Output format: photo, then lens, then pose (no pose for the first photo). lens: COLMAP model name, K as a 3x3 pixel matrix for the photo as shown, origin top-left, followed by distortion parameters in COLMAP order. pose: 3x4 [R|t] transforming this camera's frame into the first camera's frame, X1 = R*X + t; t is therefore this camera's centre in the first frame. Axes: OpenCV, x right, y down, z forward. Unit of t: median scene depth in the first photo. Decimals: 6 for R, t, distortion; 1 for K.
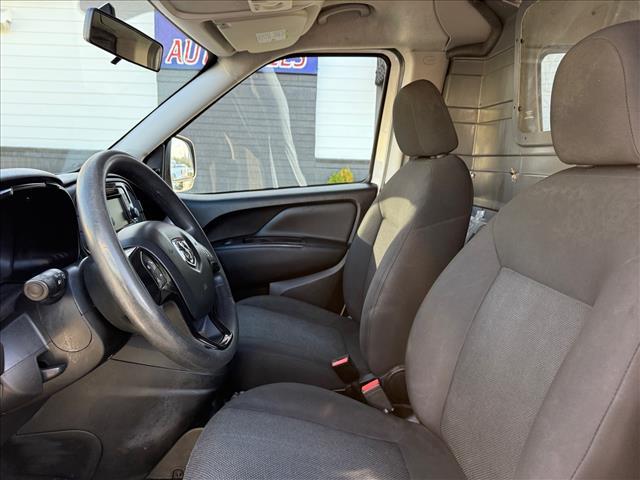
lens RADIAL K [[452.0, 0, 320.0], [0, 452.0, 240.0], [0, 0, 1]] dist [0.096732, -0.131120]
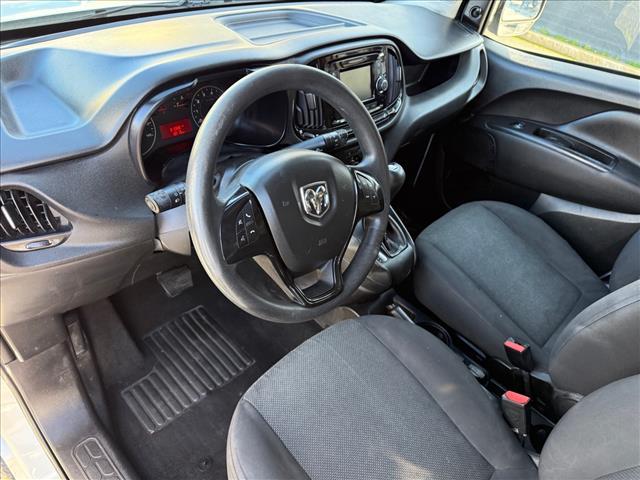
lens RADIAL K [[452.0, 0, 320.0], [0, 452.0, 240.0], [0, 0, 1]] dist [0.096732, -0.131120]
pose [[0.670939, 0.523569, -0.525087, 0.134371], [-0.246036, 0.825201, 0.508439, -0.213136], [0.699505, -0.211941, 0.682476, 0.205788]]
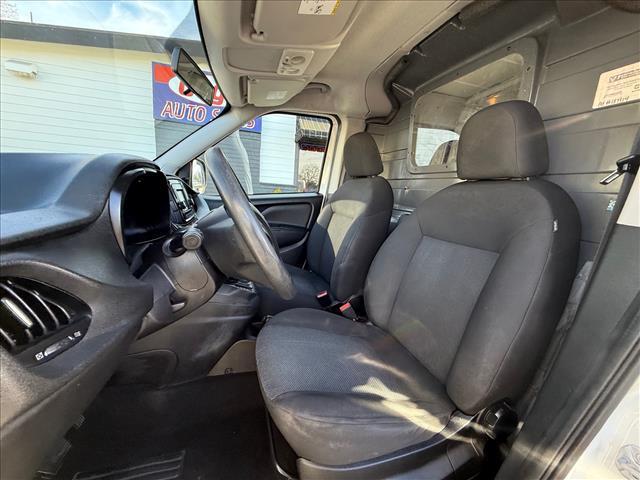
lens RADIAL K [[255.3, 0, 318.1], [0, 255.3, 241.8], [0, 0, 1]] dist [0.008146, -0.000285]
pose [[0.970151, -0.005922, 0.242431, -0.186009], [-0.002981, 0.999335, 0.036341, 0.034183], [-0.242485, -0.035979, 0.969488, 0.084104]]
